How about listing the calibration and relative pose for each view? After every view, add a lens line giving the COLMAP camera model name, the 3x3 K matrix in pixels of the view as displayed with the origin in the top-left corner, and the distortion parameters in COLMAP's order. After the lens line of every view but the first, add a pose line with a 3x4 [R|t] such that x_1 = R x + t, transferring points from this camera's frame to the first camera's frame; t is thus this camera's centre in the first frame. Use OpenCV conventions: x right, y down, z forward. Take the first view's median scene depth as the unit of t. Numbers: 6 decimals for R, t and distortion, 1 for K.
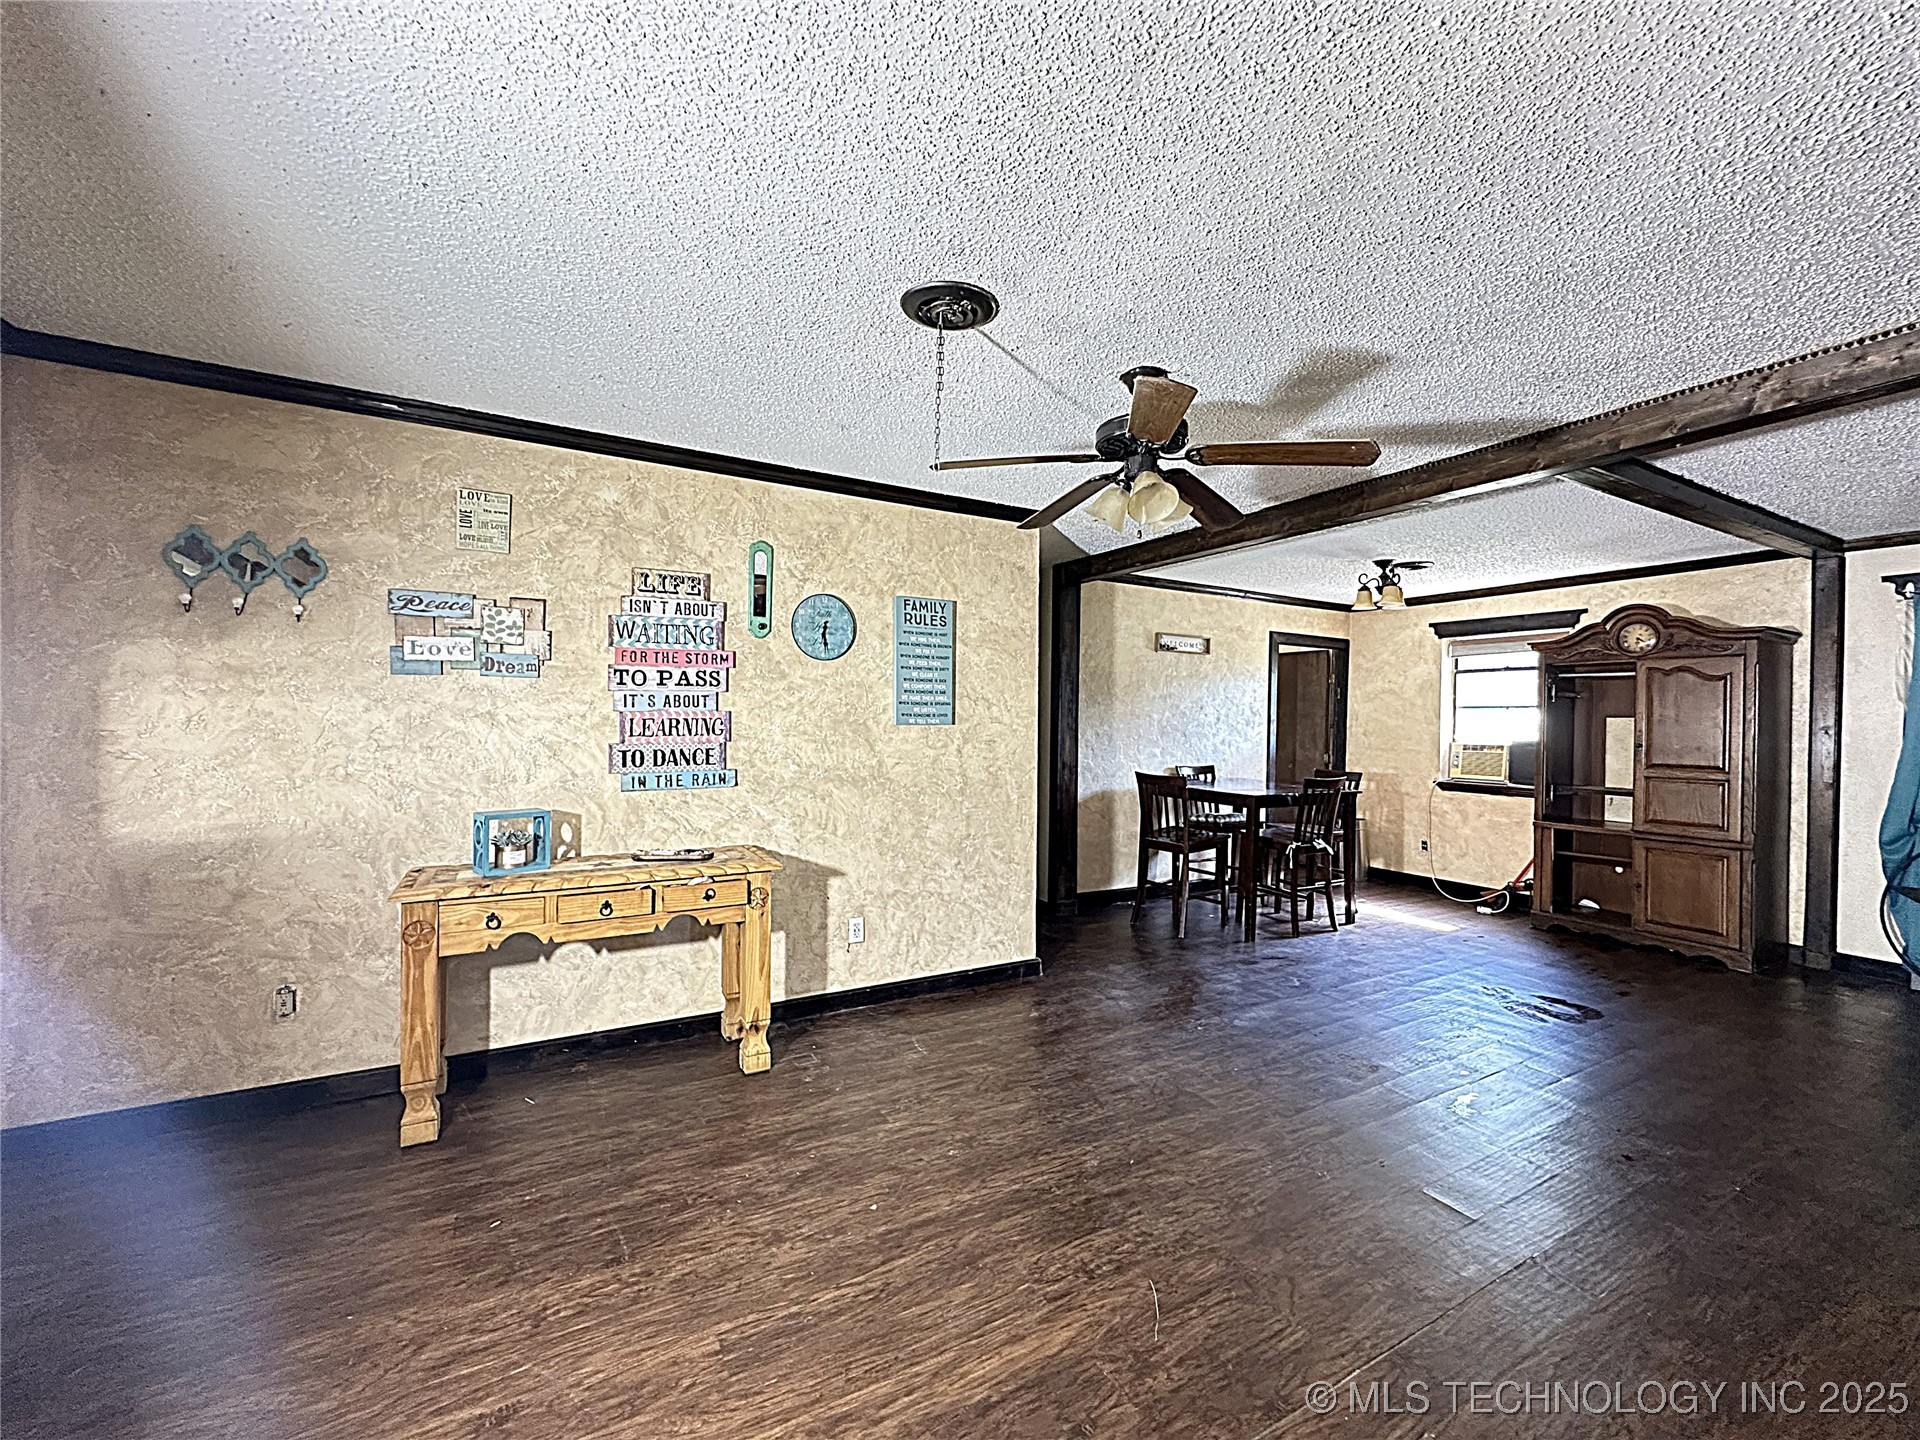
lens RADIAL K [[767.0, 0, 961.2], [0, 767.0, 721.3], [0, 0, 1]] dist [-0.001957, 0.000257]
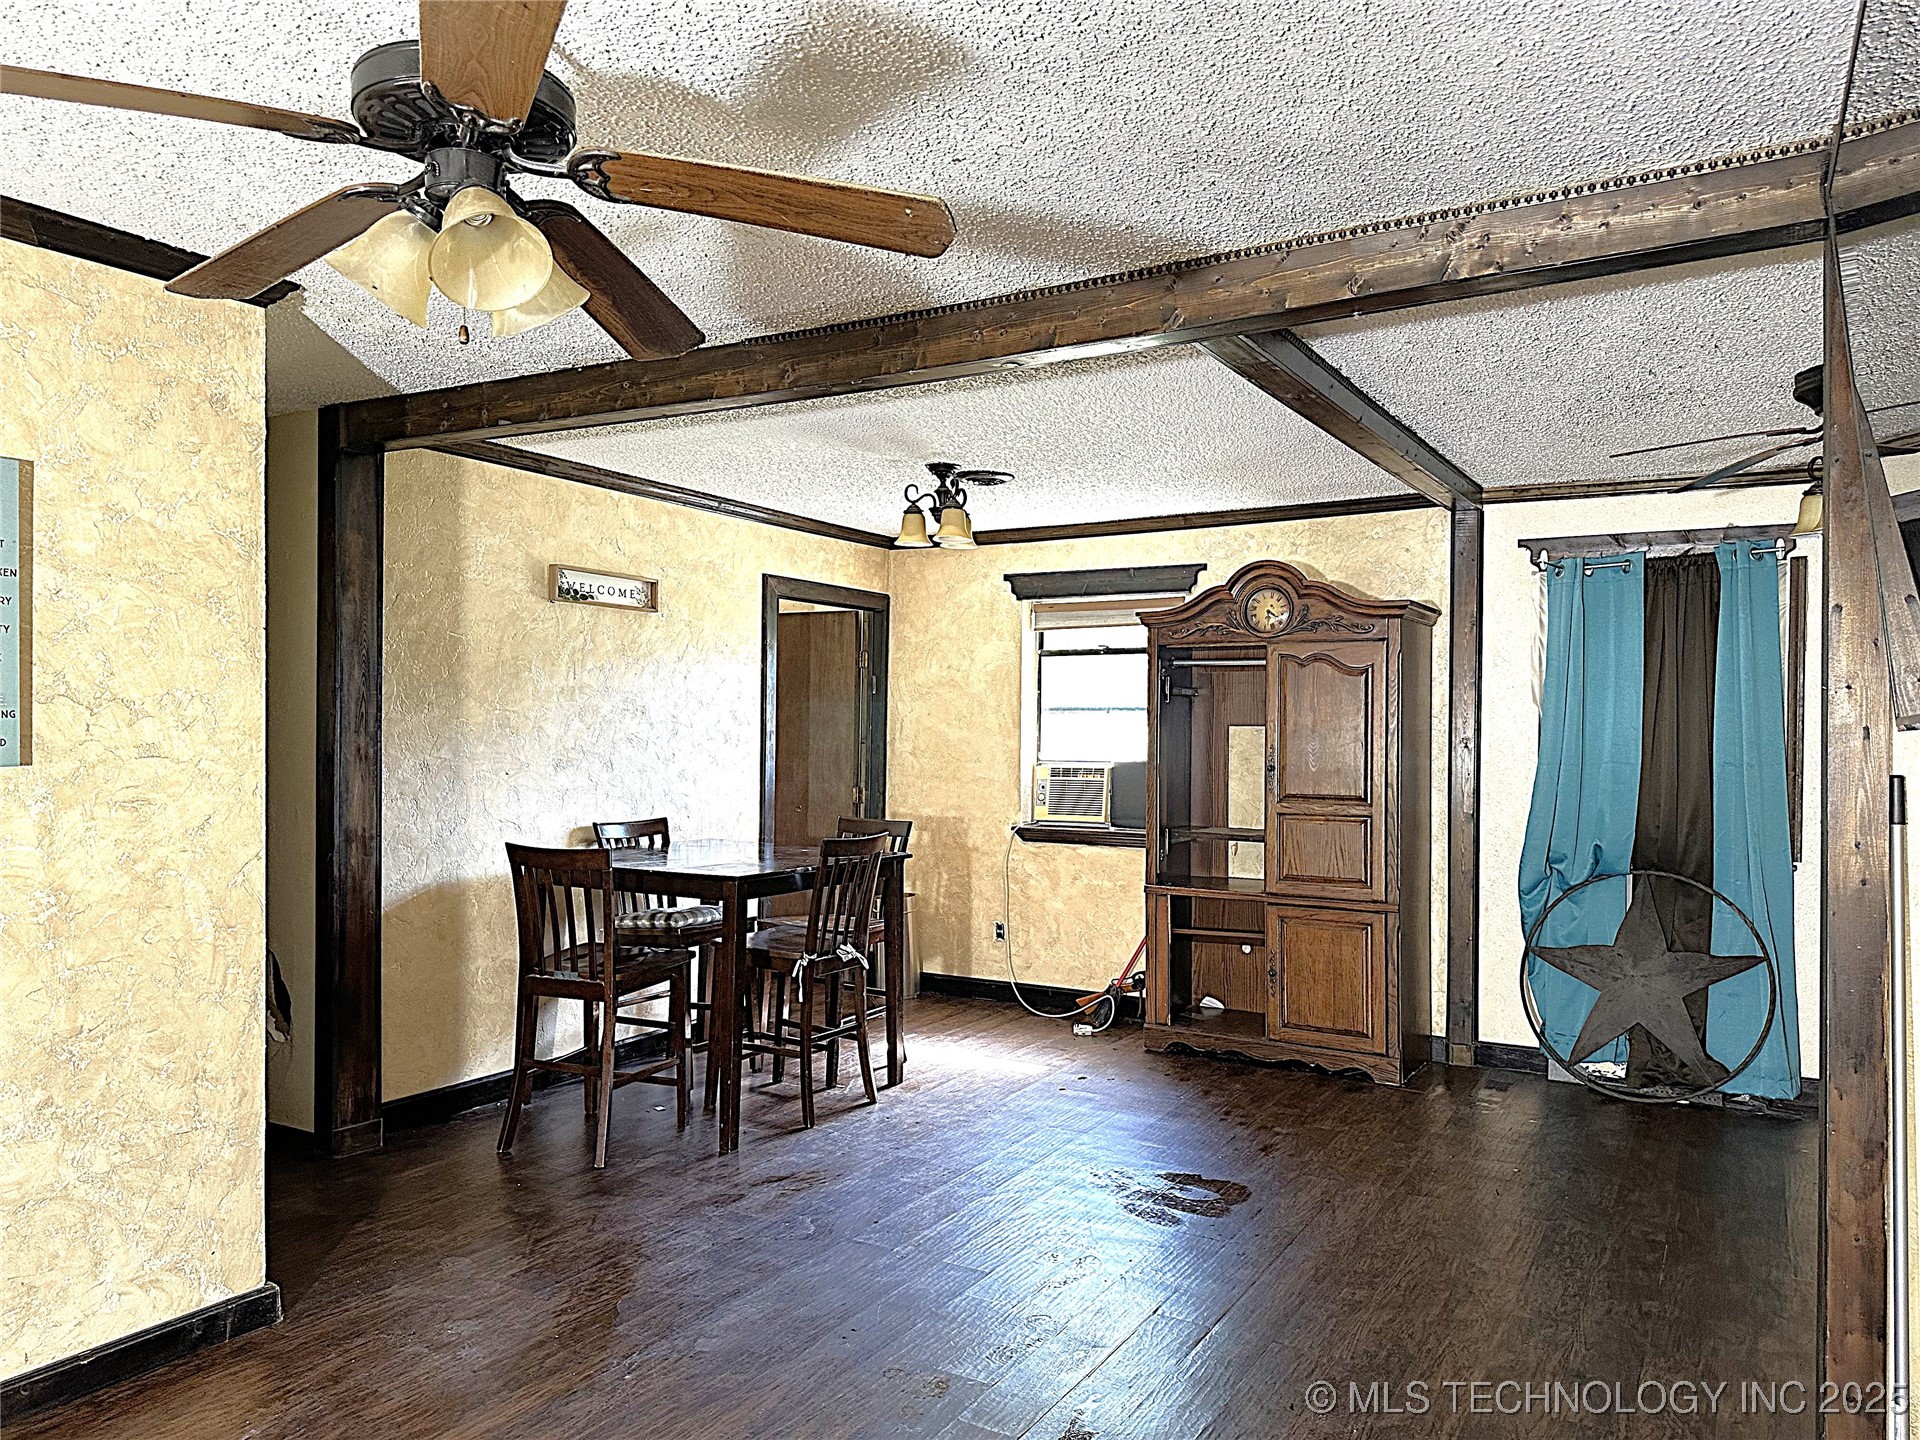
lens RADIAL K [[1344.0, 0, 969.2], [0, 1344.0, 725.8], [0, 0, 1]] dist [0.127157, -0.186572]
pose [[0.862167, -0.008263, 0.506557, 0.054044], [0.006992, 0.999966, 0.004411, -0.016695], [-0.506576, -0.000261, 0.862195, 0.123237]]
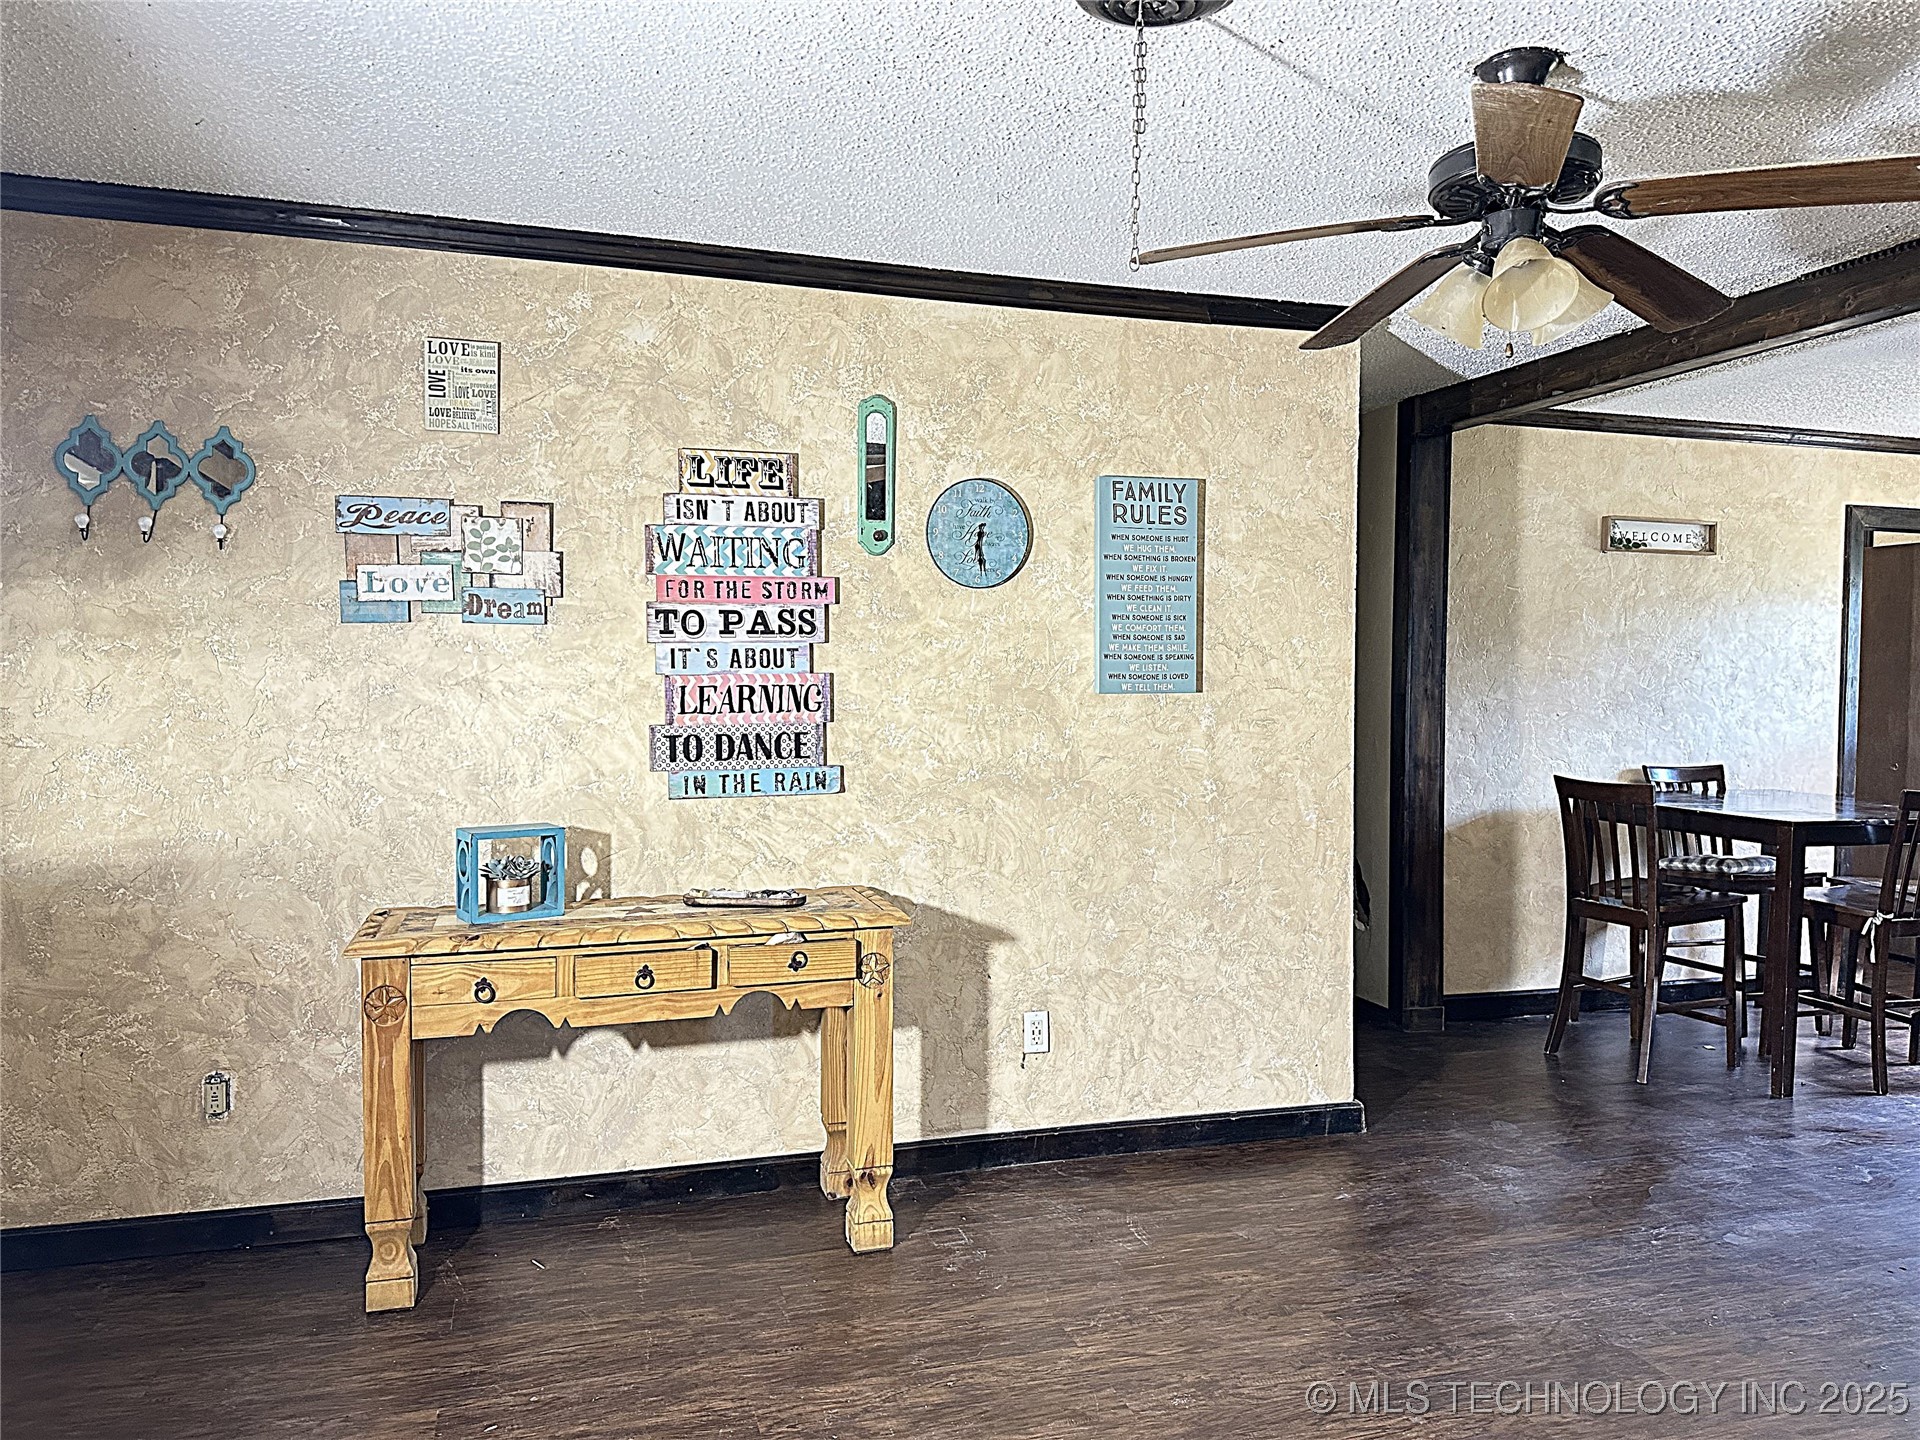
lens RADIAL K [[1344.0, 0, 969.2], [0, 1344.0, 725.8], [0, 0, 1]] dist [0.127157, -0.186572]
pose [[0.977359, -0.001356, -0.211584, 0.036691], [0.007469, 0.999577, 0.028095, -0.000387], [0.211456, -0.029039, 0.976956, -0.046495]]
